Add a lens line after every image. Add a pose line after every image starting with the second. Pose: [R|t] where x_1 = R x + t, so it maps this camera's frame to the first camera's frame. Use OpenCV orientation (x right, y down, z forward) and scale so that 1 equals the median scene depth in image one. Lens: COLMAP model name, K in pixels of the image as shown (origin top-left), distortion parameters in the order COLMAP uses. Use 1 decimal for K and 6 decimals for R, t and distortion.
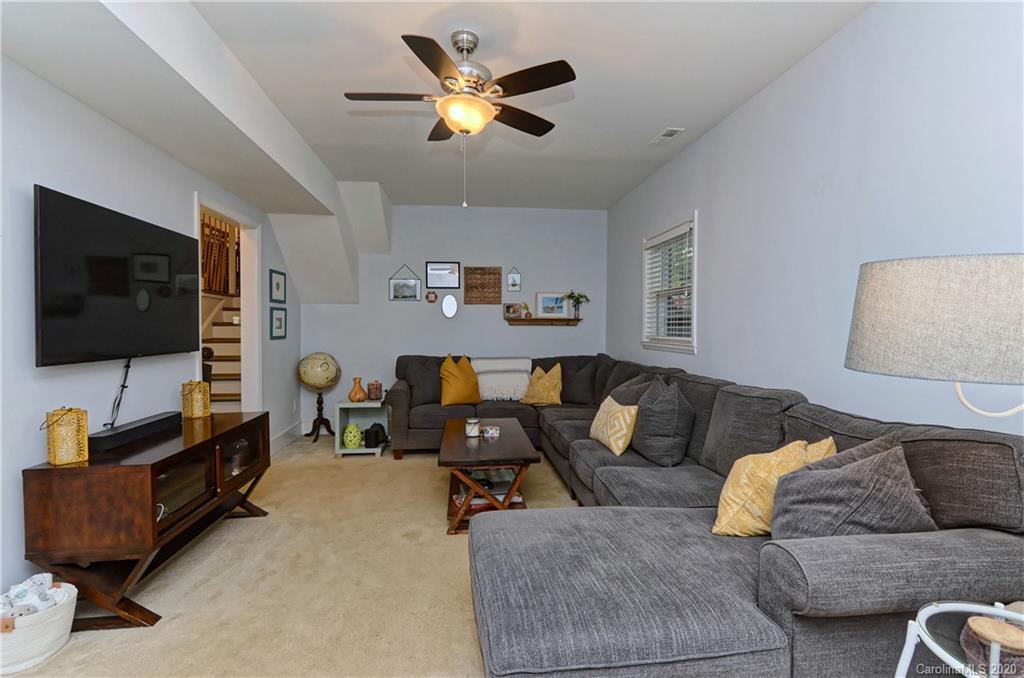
lens RADIAL K [[495.5, 0, 510.0], [0, 495.5, 332.5], [0, 0, 1]] dist [0.006629, -0.002273]
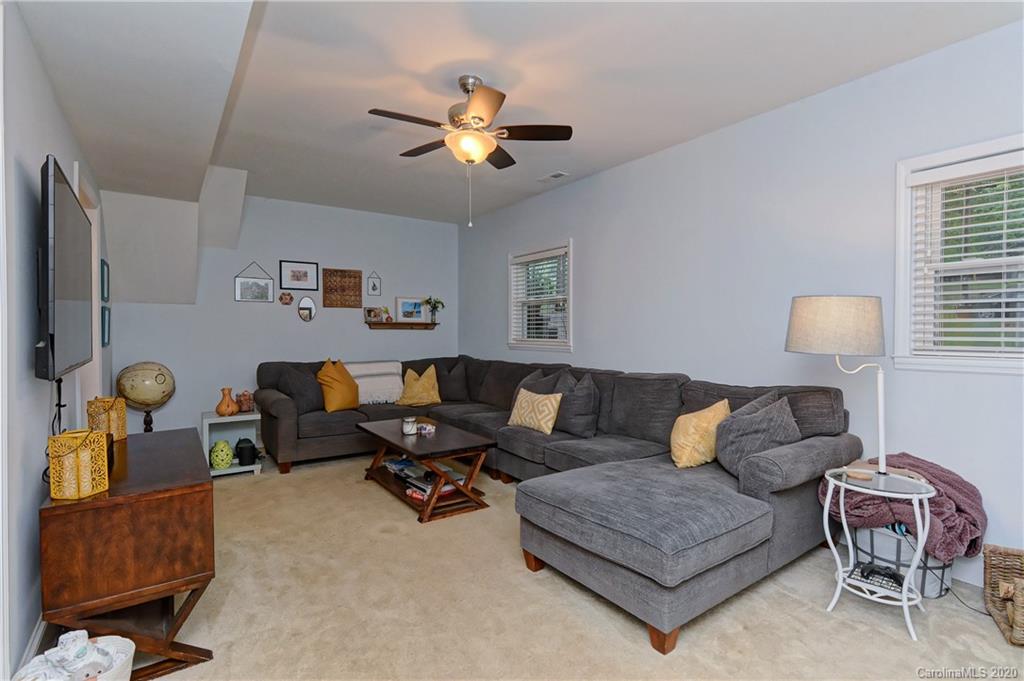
lens RADIAL K [[495.5, 0, 522.3], [0, 495.5, 331.7], [0, 0, 1]] dist [0.006629, -0.002273]
pose [[0.874407, -0.001997, 0.485190, -0.343288], [0.006614, 0.999948, -0.007804, 0.000509], [-0.485149, 0.010033, 0.874374, -0.040340]]
